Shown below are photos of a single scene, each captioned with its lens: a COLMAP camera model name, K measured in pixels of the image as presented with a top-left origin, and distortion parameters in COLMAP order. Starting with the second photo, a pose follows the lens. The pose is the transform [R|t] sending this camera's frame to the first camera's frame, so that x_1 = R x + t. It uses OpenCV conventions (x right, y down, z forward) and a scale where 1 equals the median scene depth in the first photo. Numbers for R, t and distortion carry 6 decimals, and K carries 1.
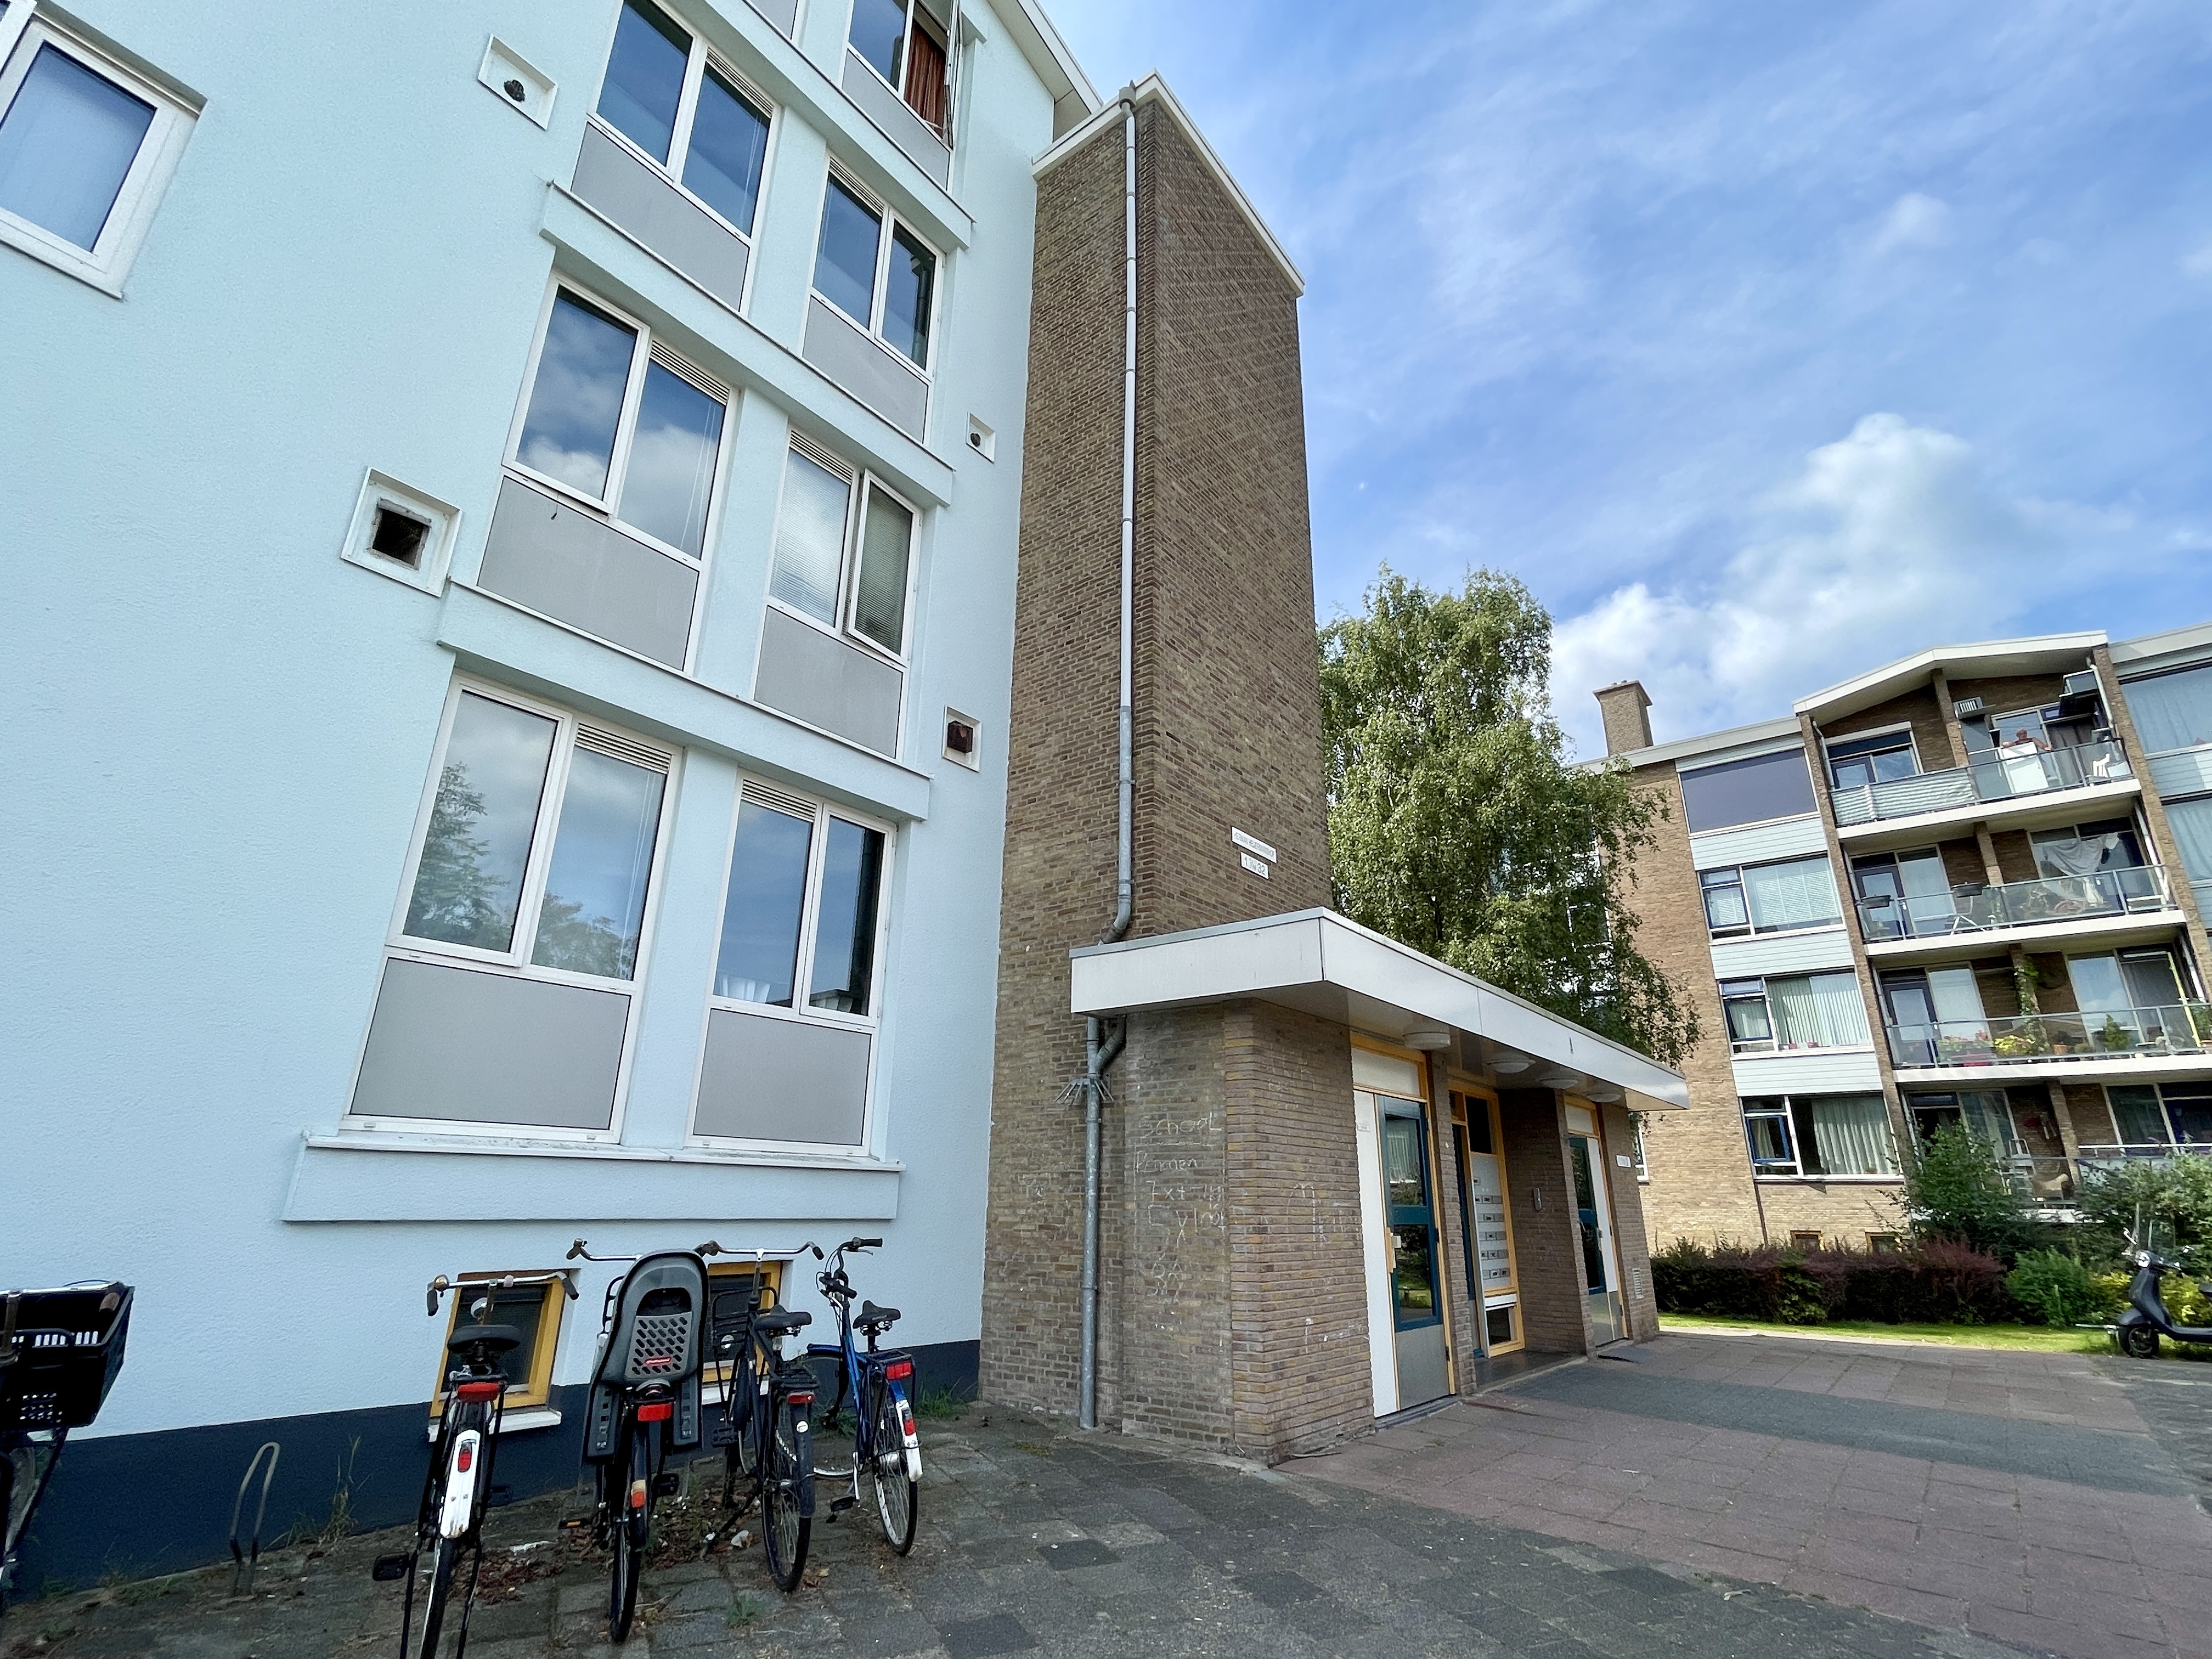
lens RADIAL K [[1061.9, 0, 1106.0], [0, 1061.9, 829.5], [0, 0, 1]] dist [-0.001829, -0.000350]
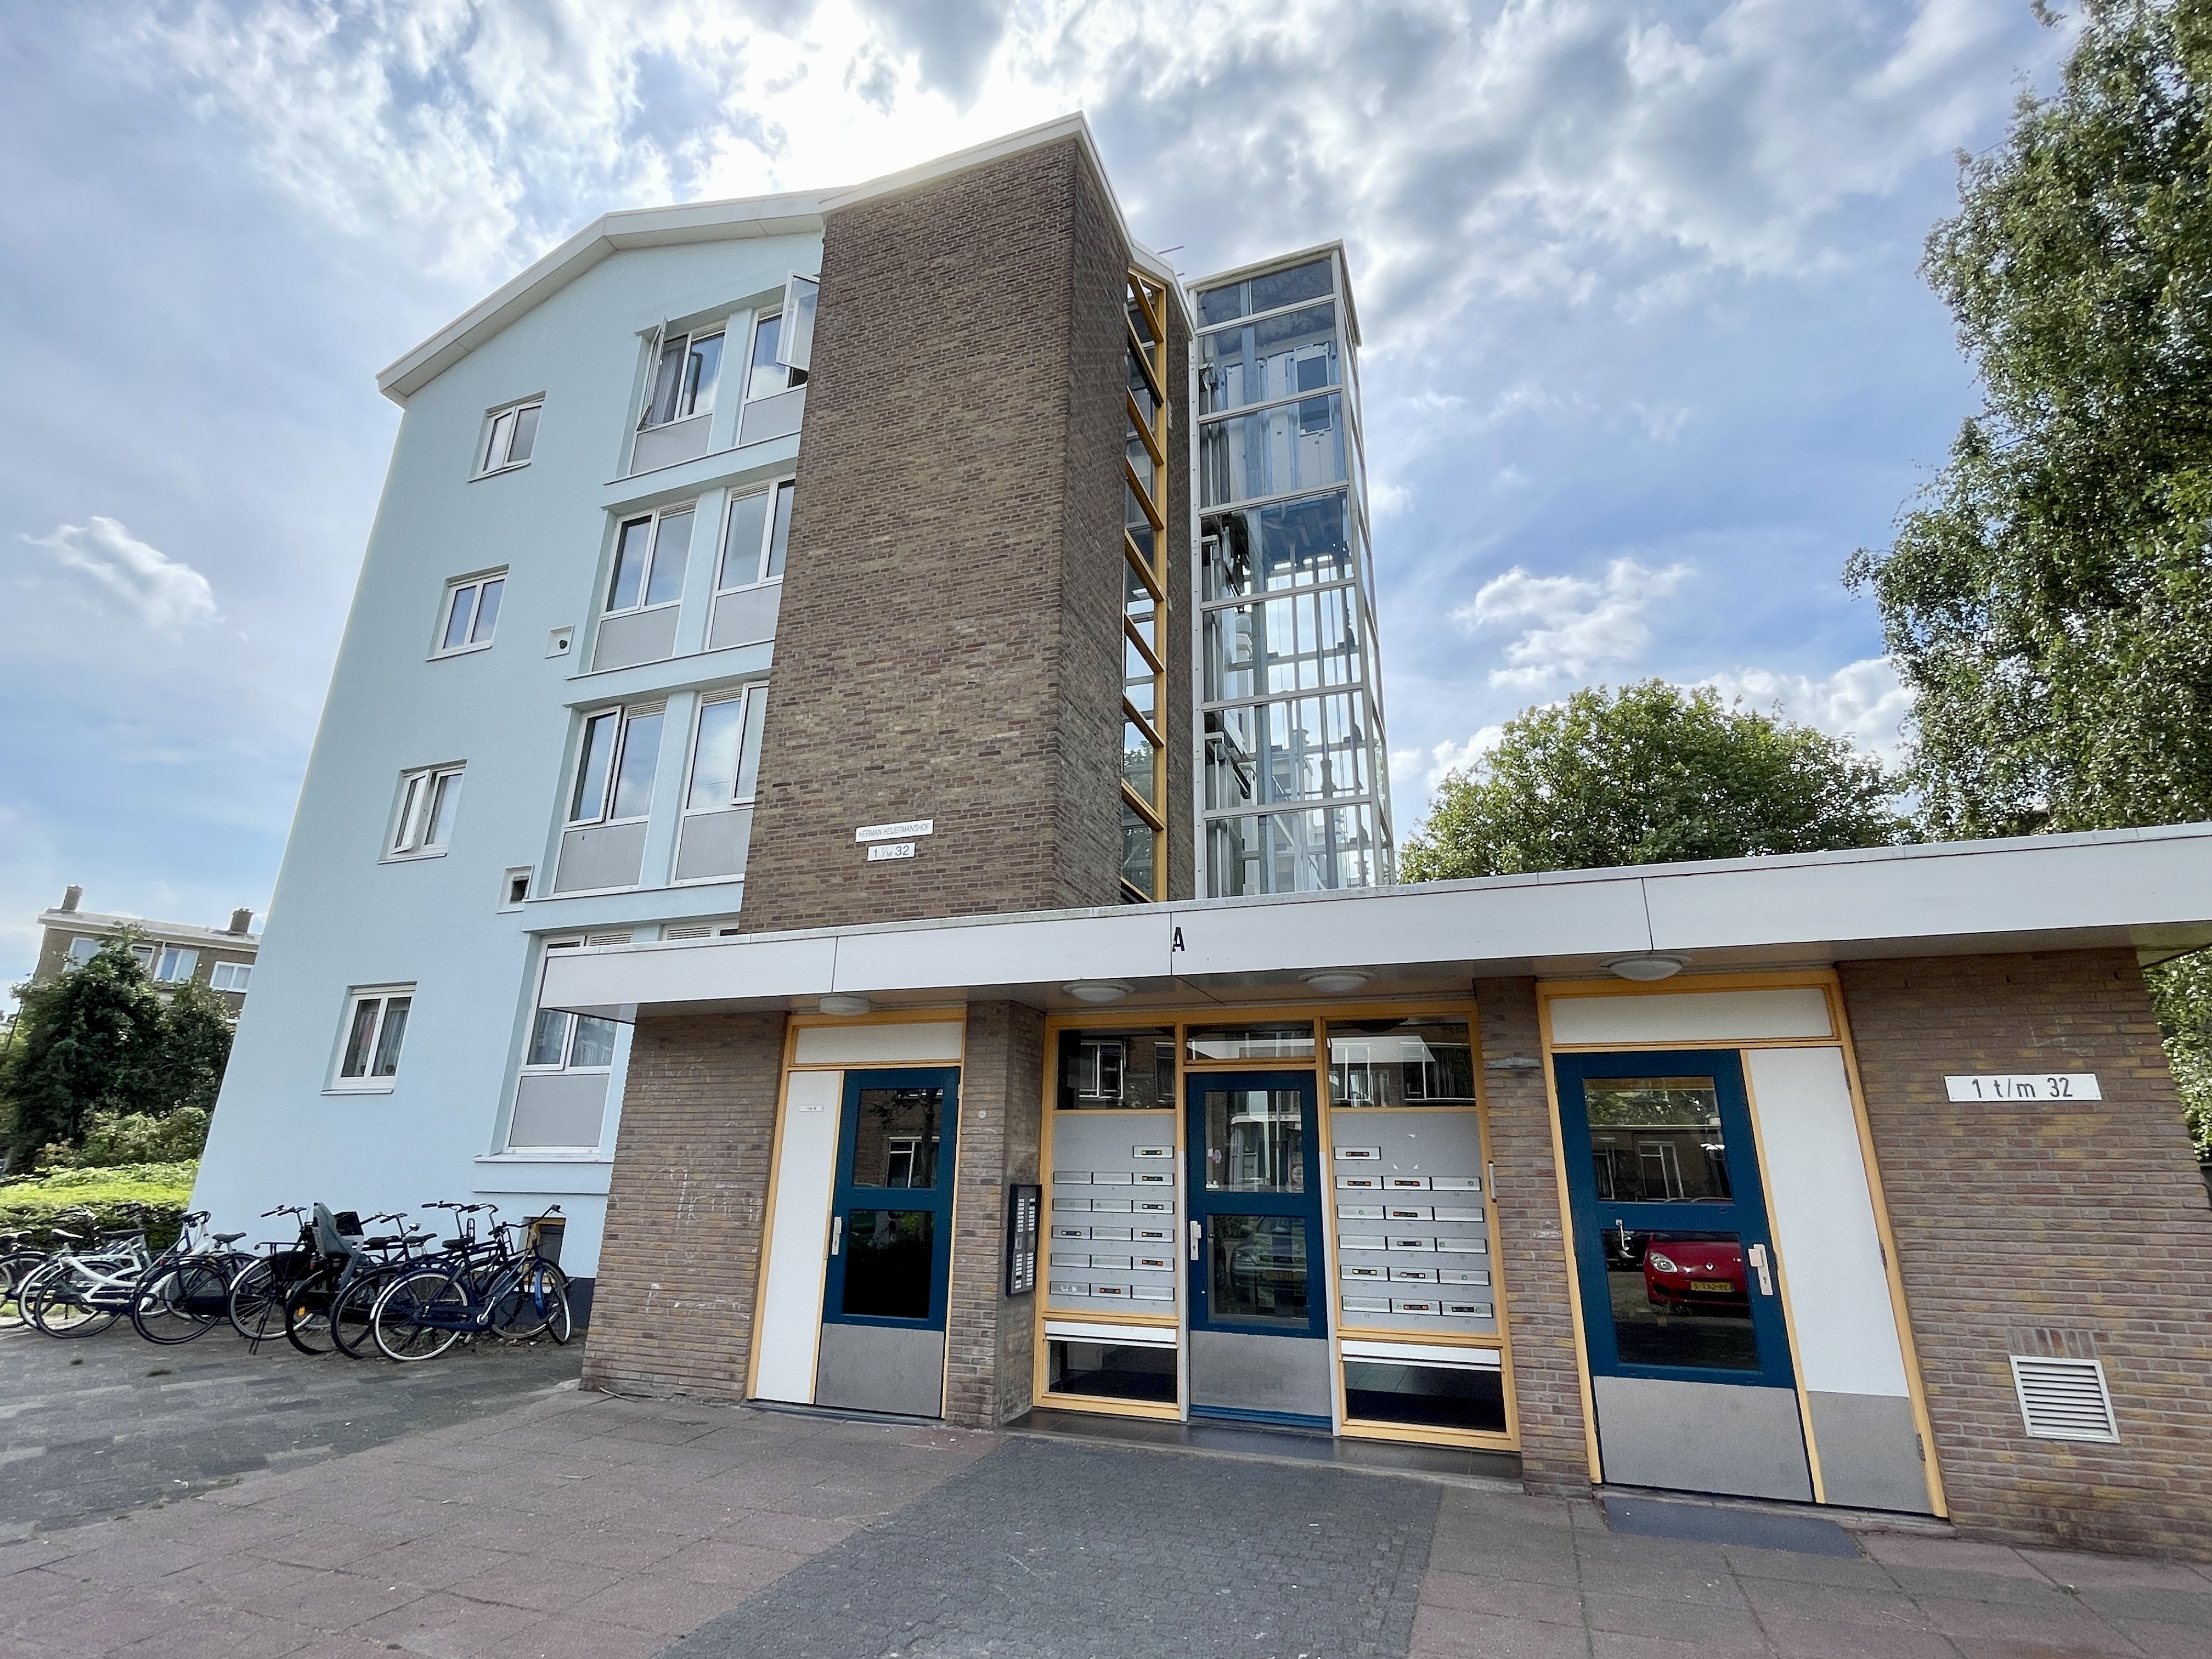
lens RADIAL K [[1061.9, 0, 1106.0], [0, 1061.9, 829.5], [0, 0, 1]] dist [-0.001829, -0.000350]
pose [[0.305428, -0.304835, -0.902103, 1.201370], [0.309763, 0.927651, -0.208591, 0.309367], [0.900423, -0.215729, 0.377757, 0.871442]]
